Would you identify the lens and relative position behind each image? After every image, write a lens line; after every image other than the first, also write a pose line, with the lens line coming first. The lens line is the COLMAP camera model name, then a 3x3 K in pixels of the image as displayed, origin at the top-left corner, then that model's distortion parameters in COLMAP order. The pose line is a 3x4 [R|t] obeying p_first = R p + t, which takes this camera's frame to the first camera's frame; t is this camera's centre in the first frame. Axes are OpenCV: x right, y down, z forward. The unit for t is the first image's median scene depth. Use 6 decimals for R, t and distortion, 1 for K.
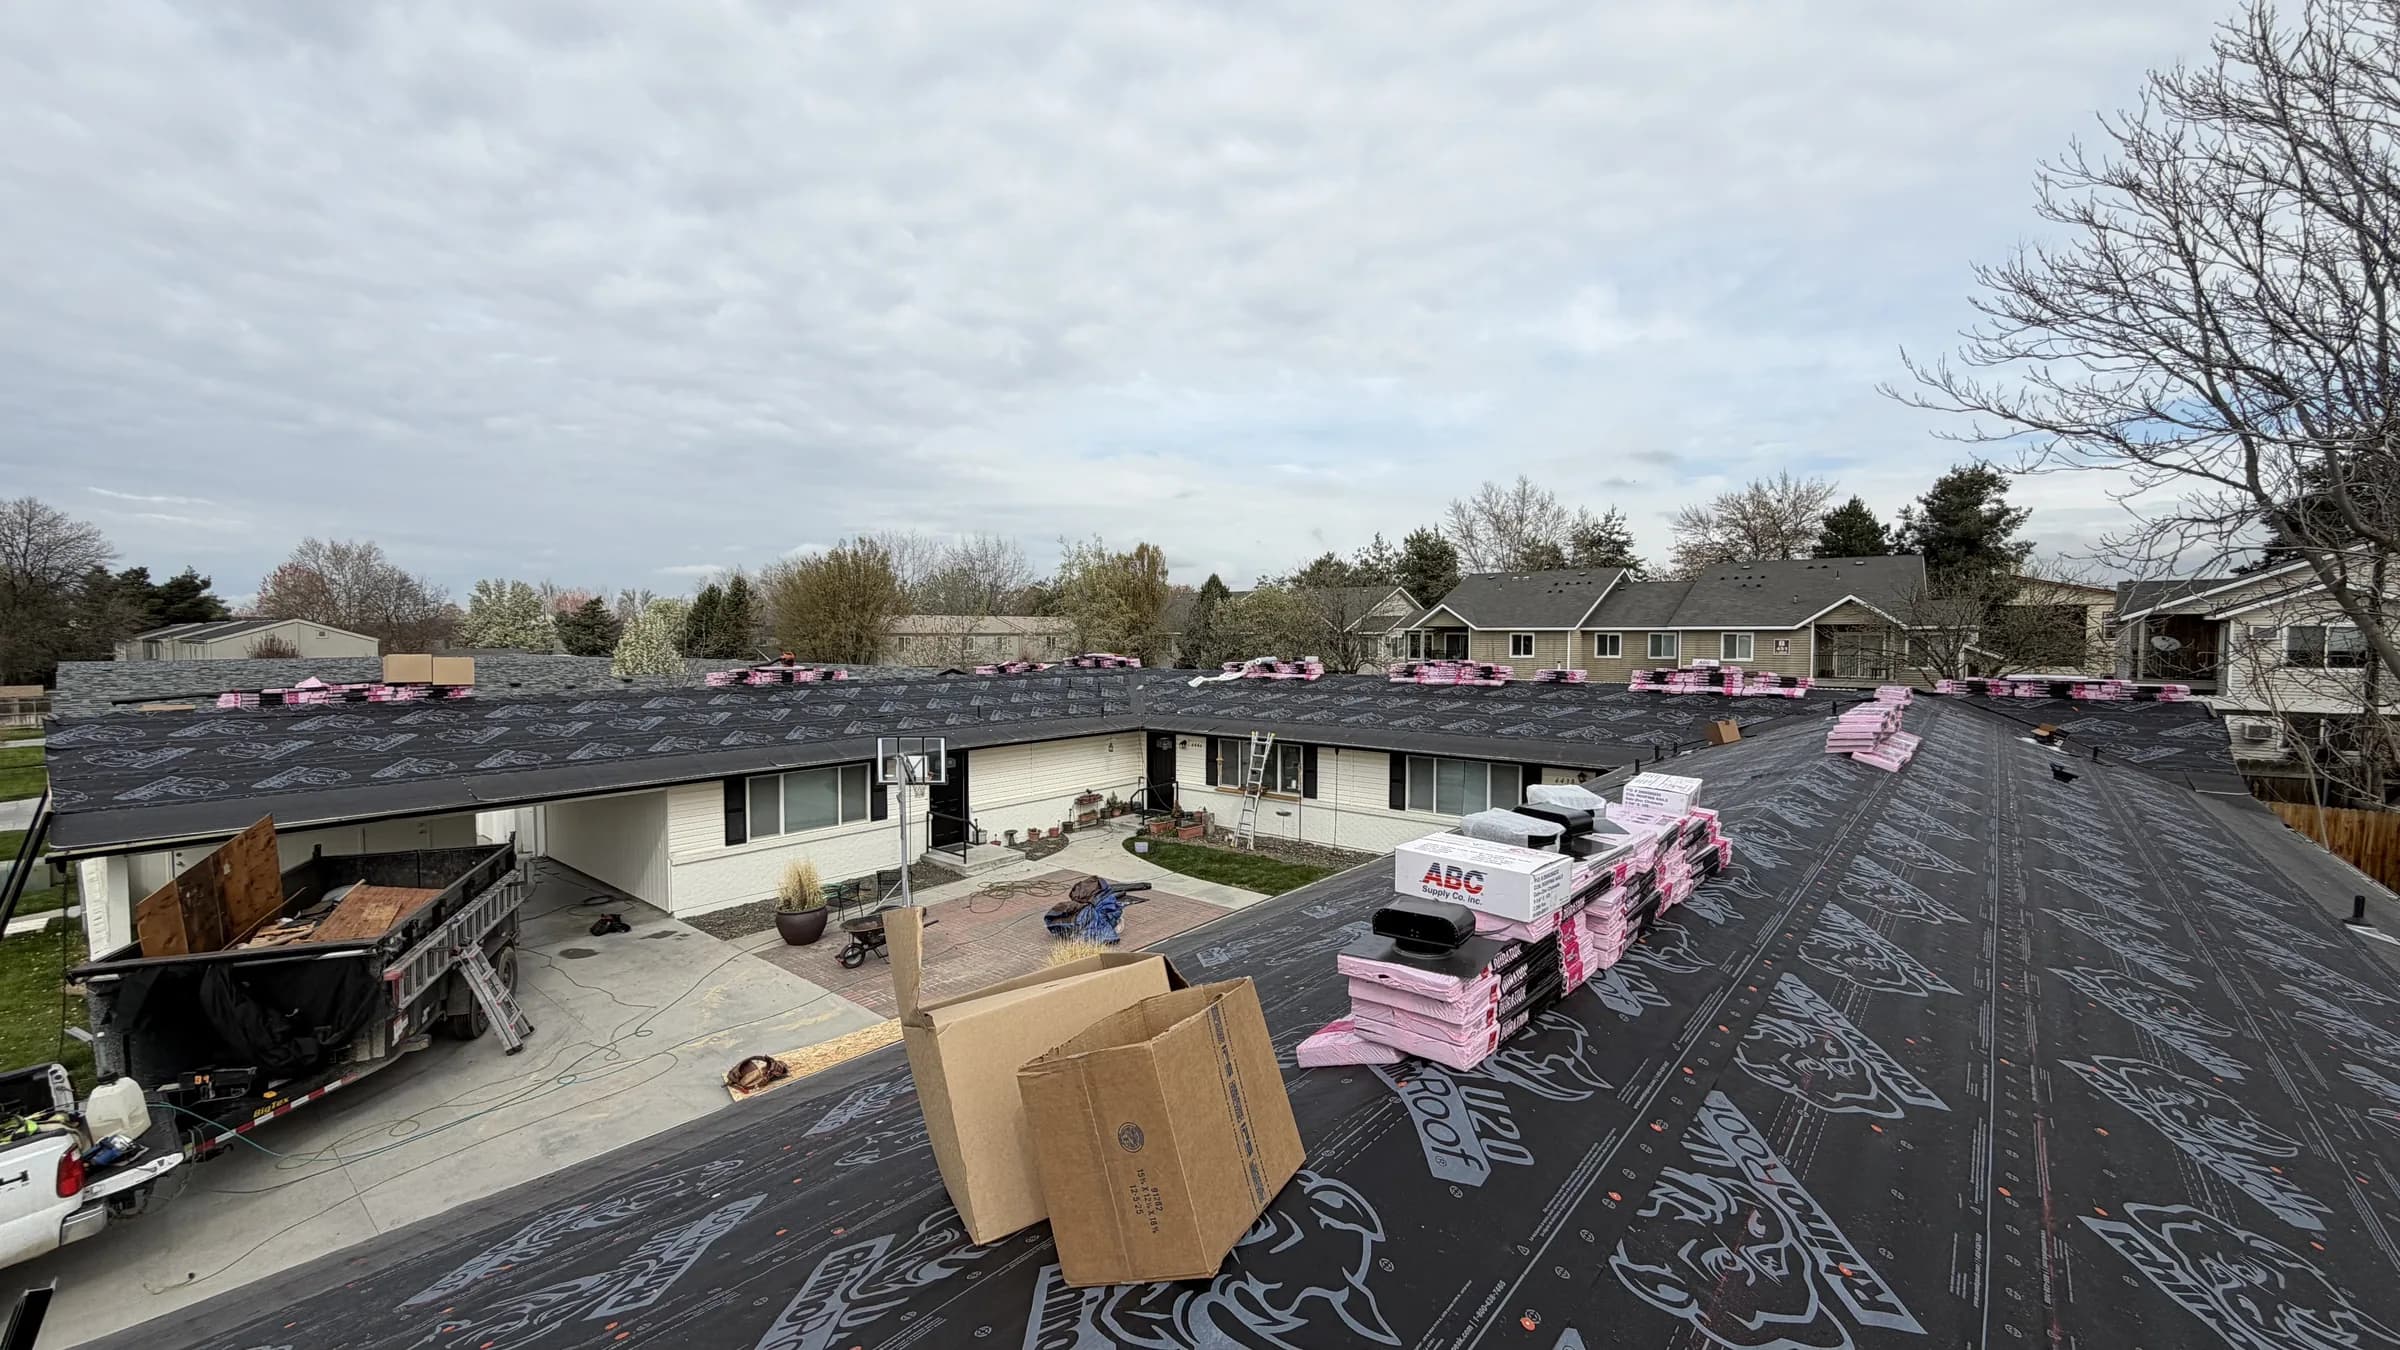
lens RADIAL K [[958.1, 0, 1185.5], [0, 958.1, 673.7], [0, 0, 1]] dist [0.000737, -0.000443]
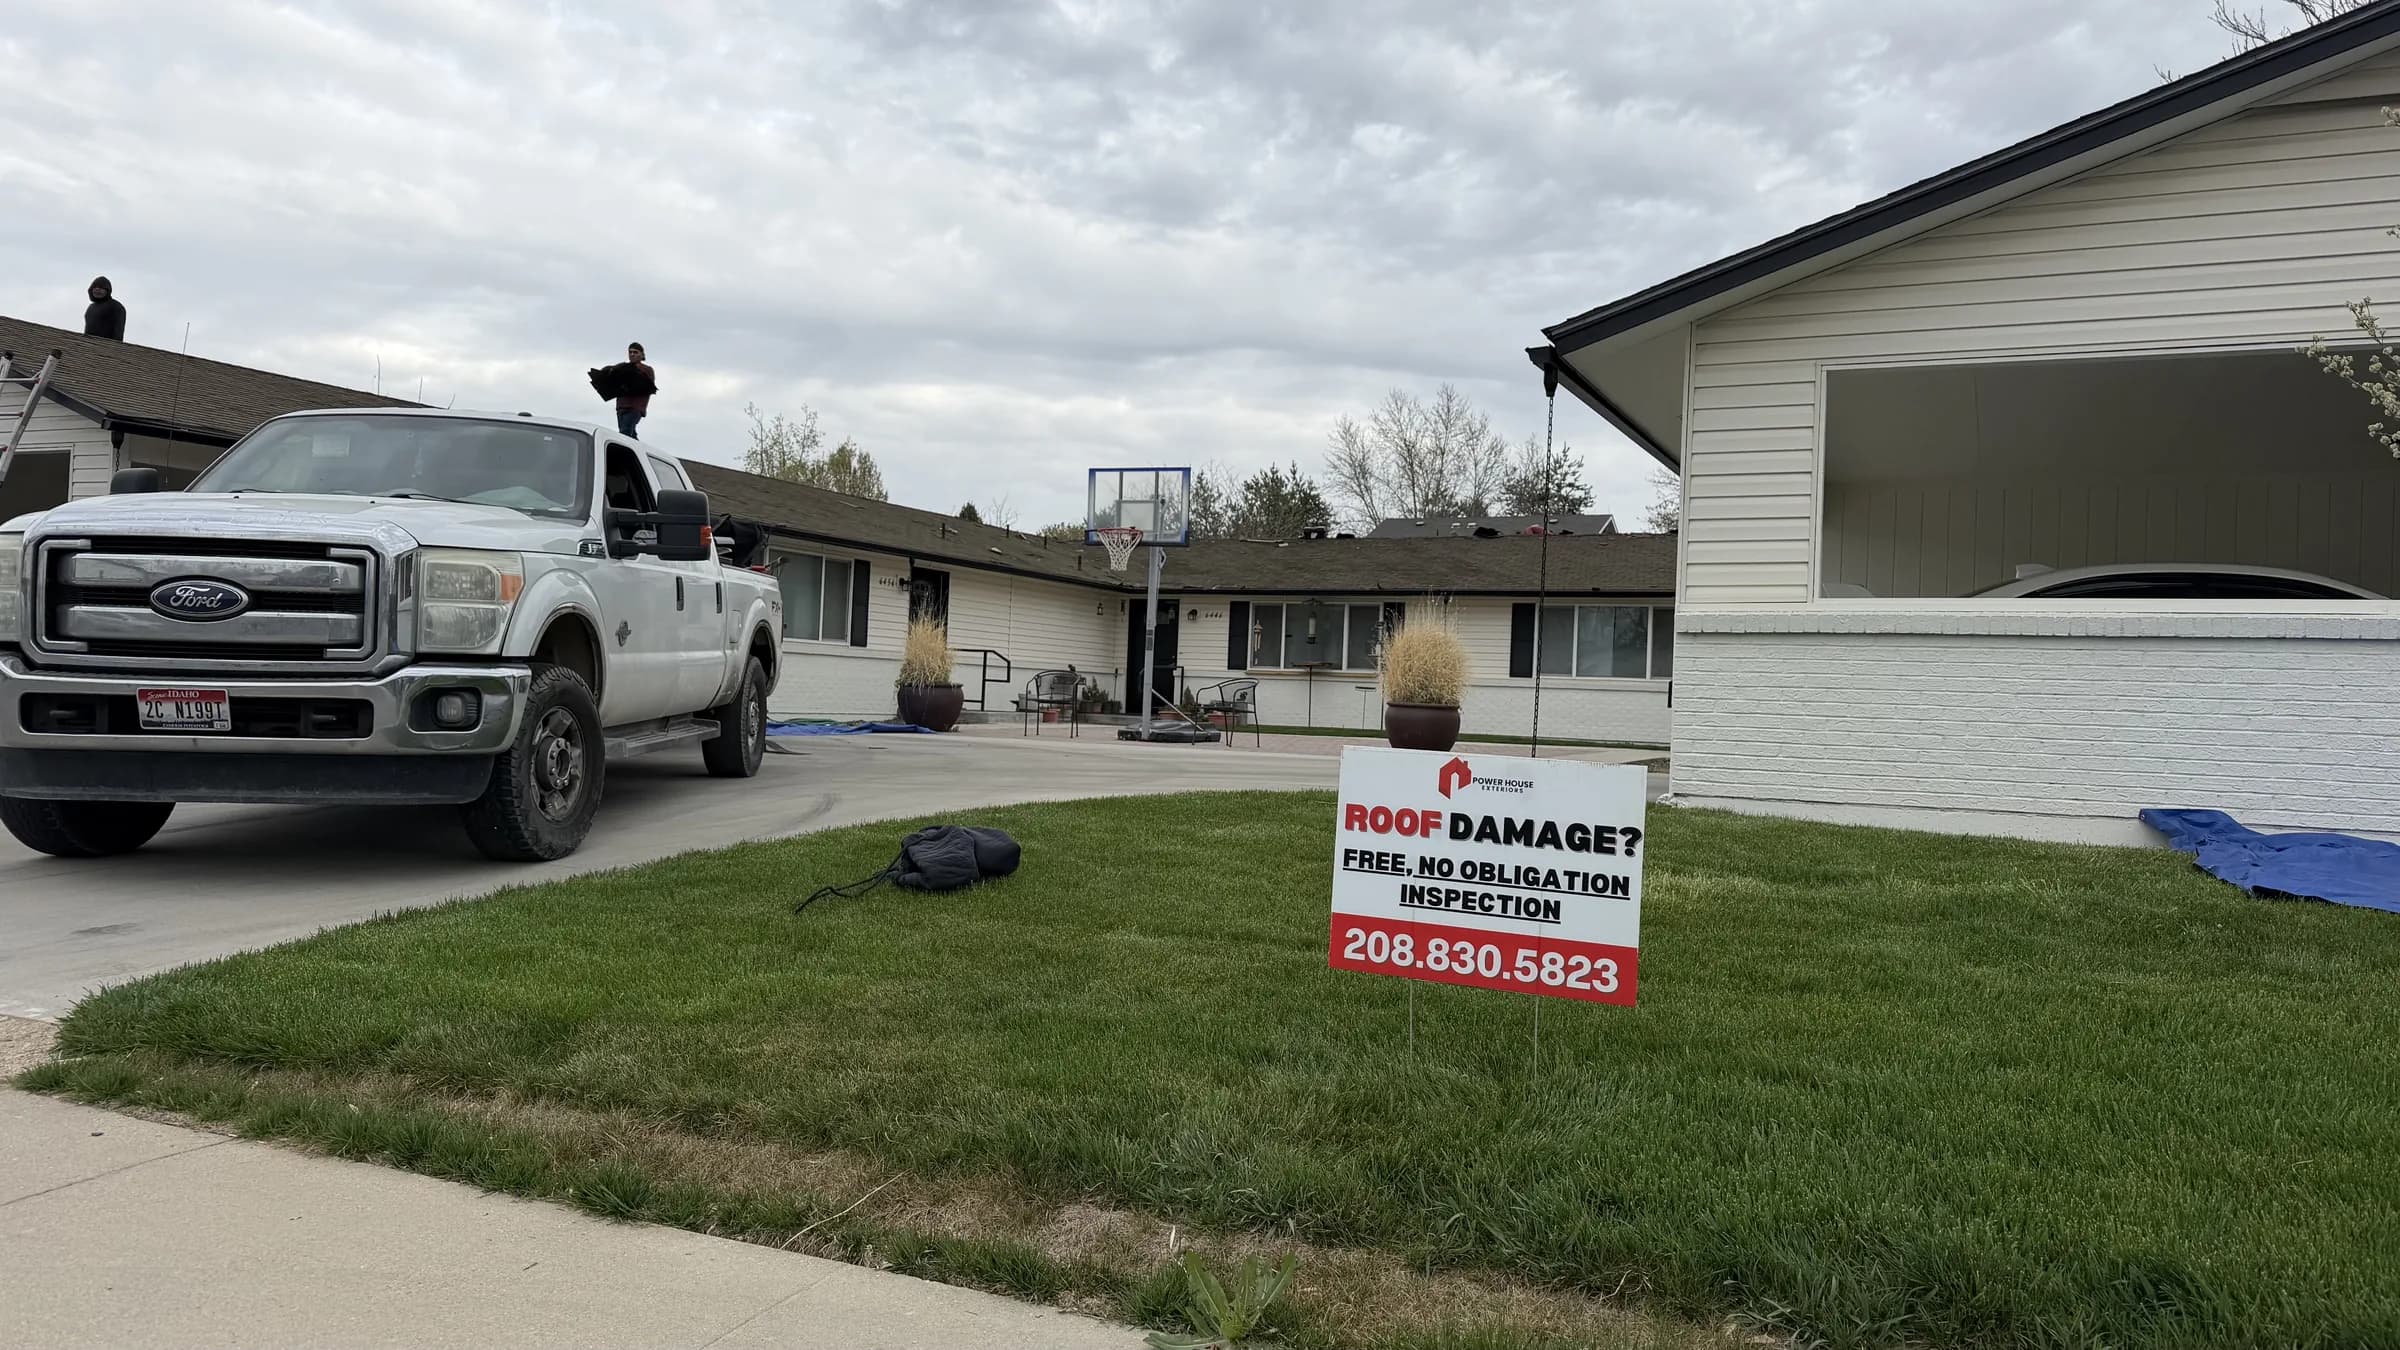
lens RADIAL K [[1677.3, 0, 1206.0], [0, 1677.3, 721.3], [0, 0, 1]] dist [0.040263, -0.044098]
pose [[0.963098, 0.035683, 0.266776, -0.154733], [-0.028536, 0.999124, -0.030622, 0.091925], [-0.267635, 0.021879, 0.963272, -0.093932]]
